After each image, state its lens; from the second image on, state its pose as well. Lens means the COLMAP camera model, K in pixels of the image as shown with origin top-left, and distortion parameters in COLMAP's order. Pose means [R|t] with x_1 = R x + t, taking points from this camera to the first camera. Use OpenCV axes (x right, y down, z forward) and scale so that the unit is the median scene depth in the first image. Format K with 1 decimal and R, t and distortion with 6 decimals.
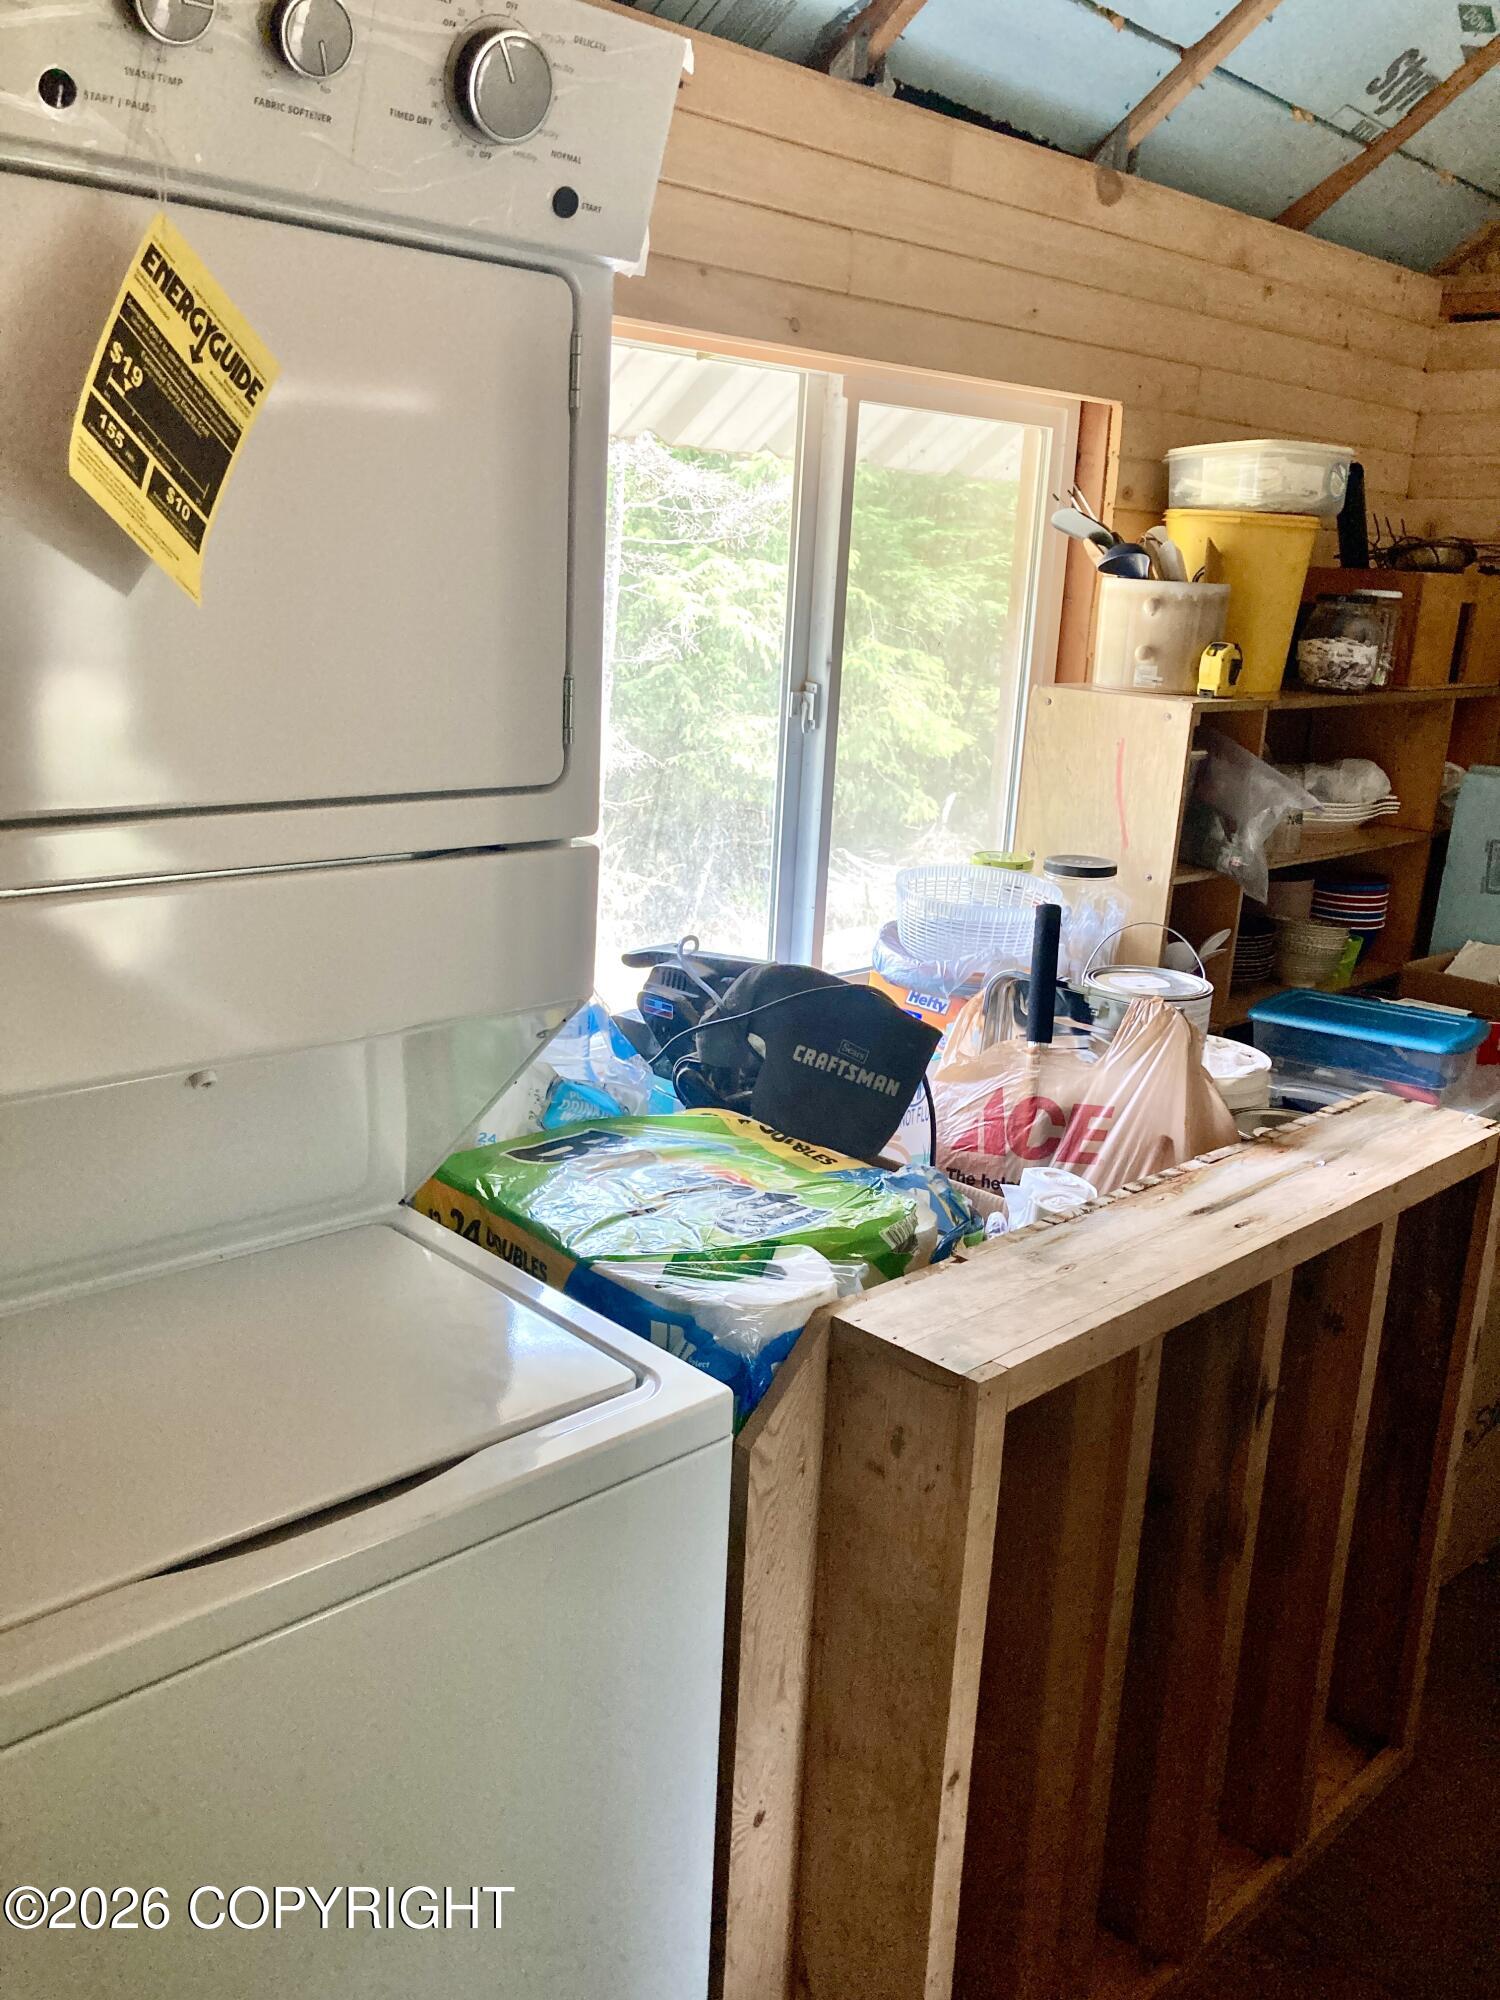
lens RADIAL K [[1633.3, 0, 744.0], [0, 1633.3, 1000.1], [0, 0, 1]] dist [0.053596, -0.073130]
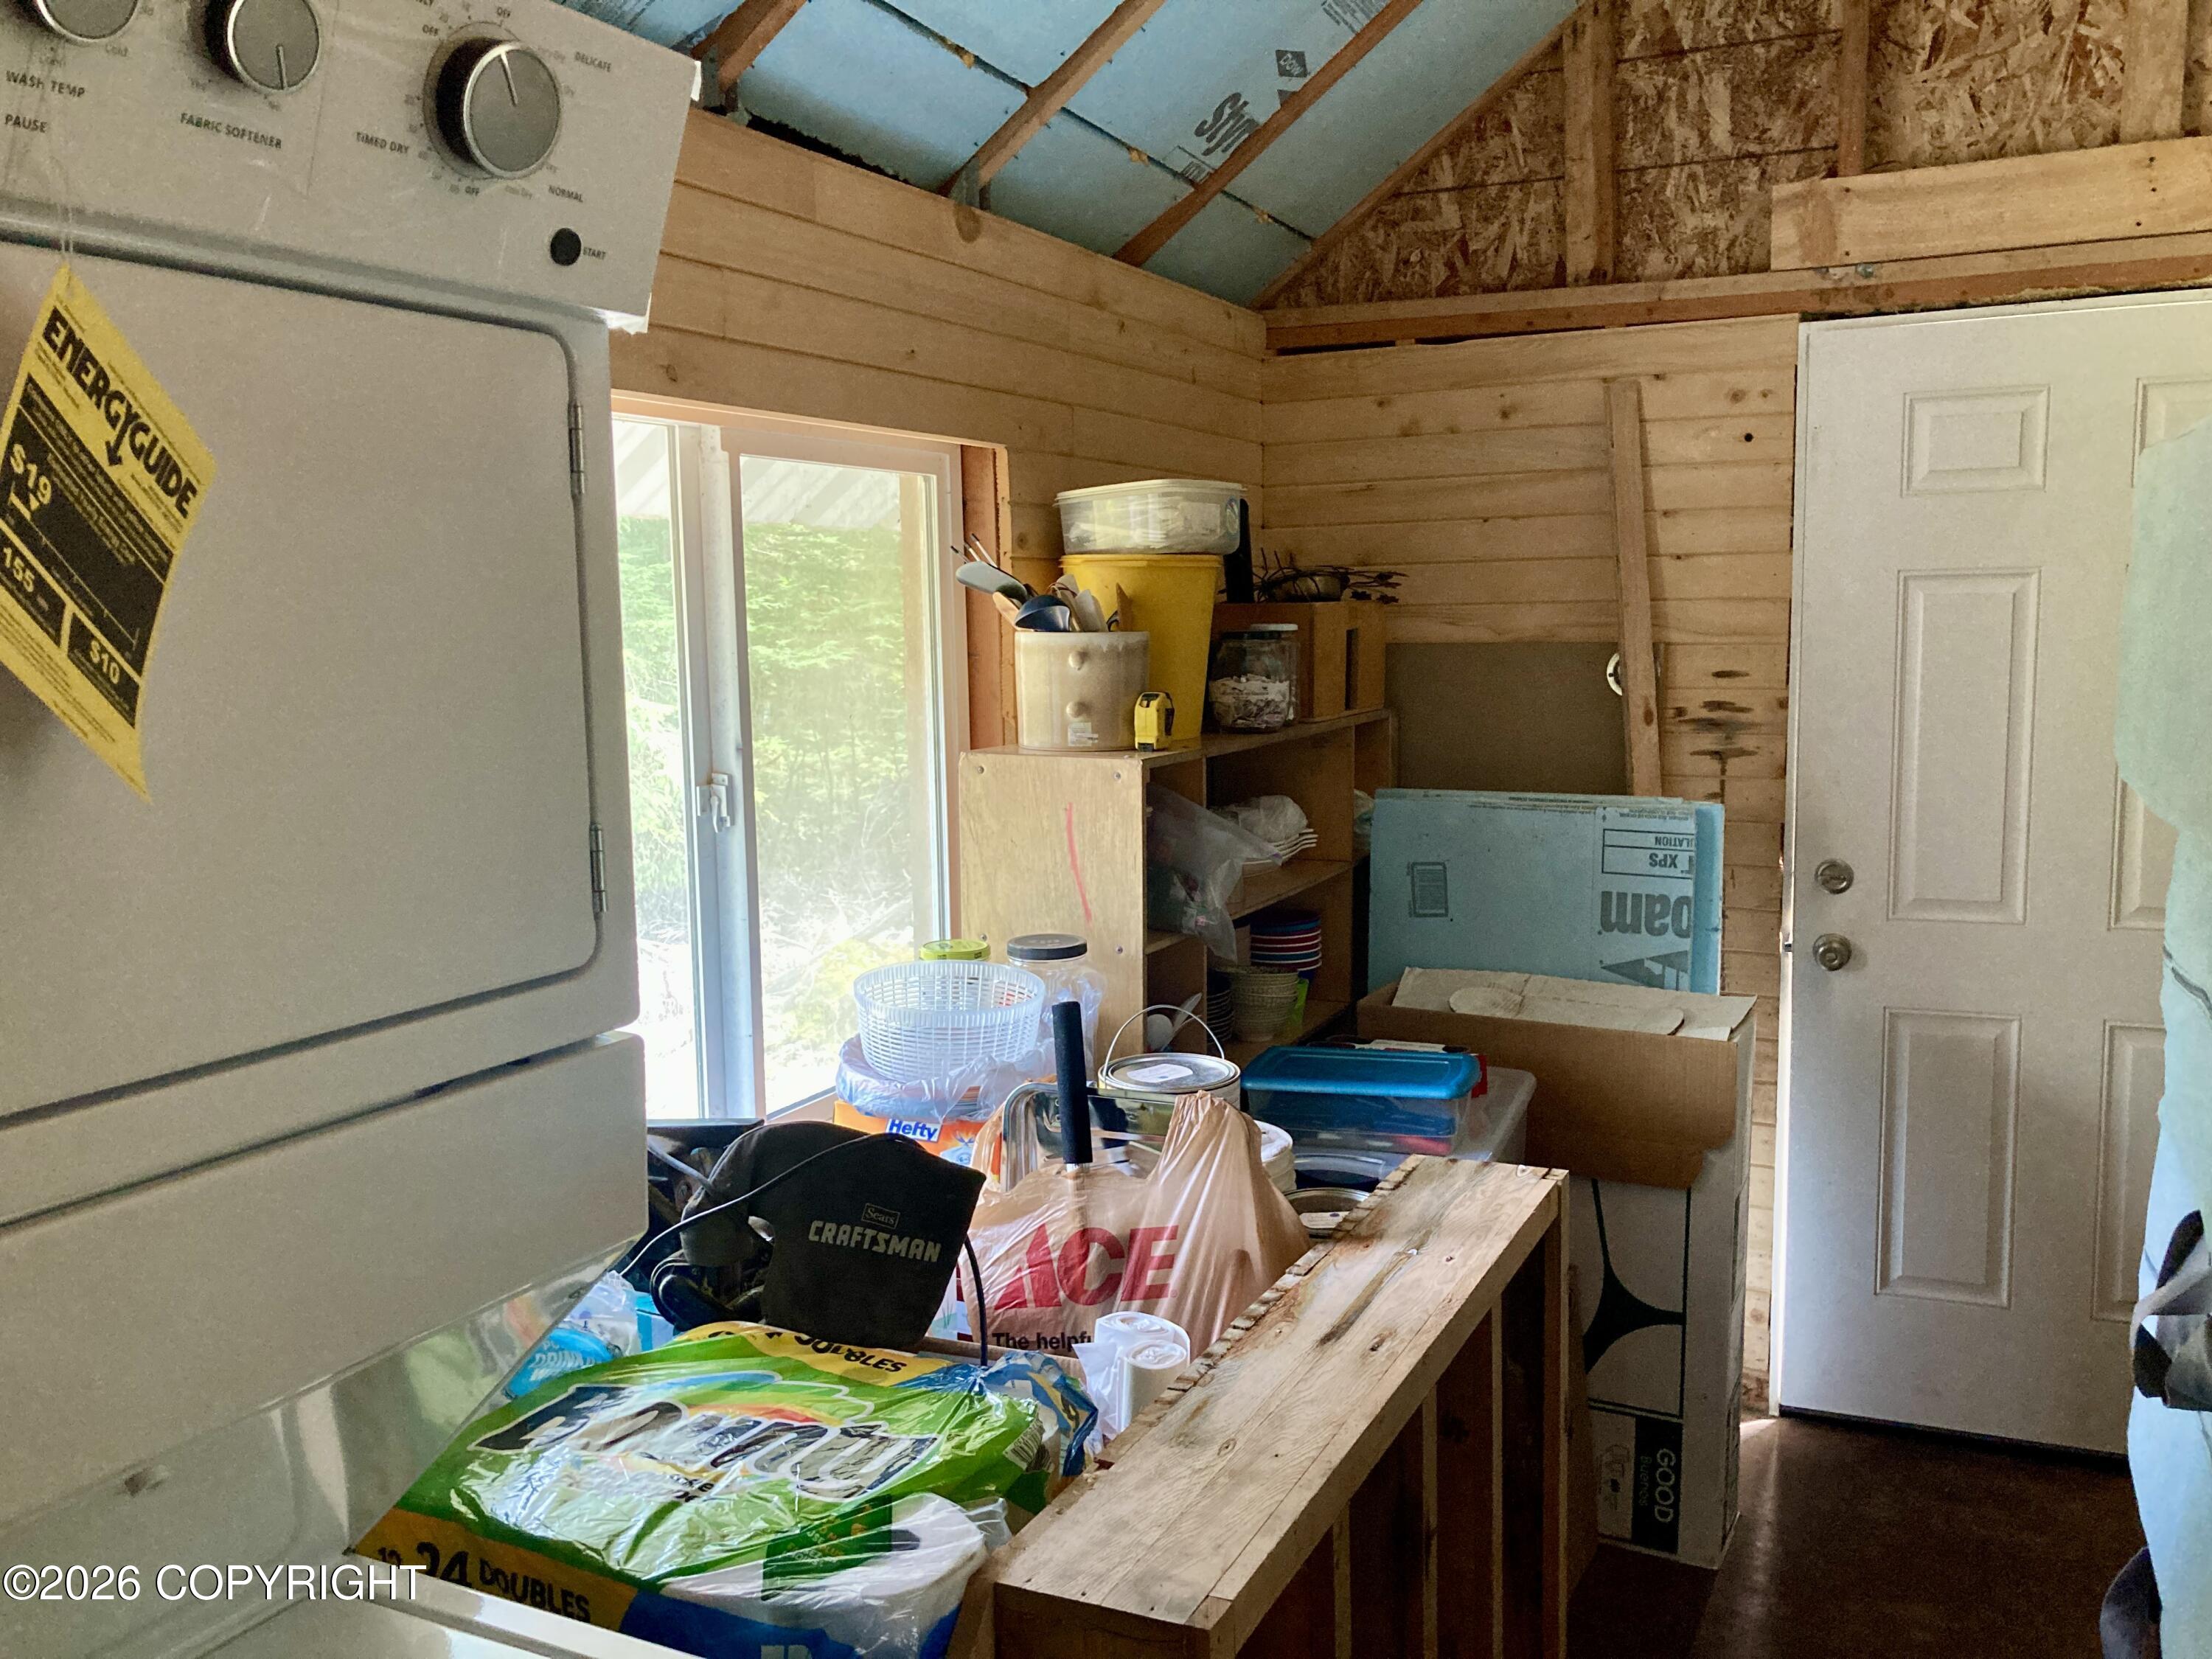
lens RADIAL K [[1806.4, 0, 1114.0], [0, 1806.4, 838.0], [0, 0, 1]] dist [0.053596, -0.073130]
pose [[0.935949, -0.105270, 0.336032, -0.105038], [0.147405, 0.983763, -0.102378, -0.043241], [-0.319799, 0.145354, 0.936270, 0.077404]]
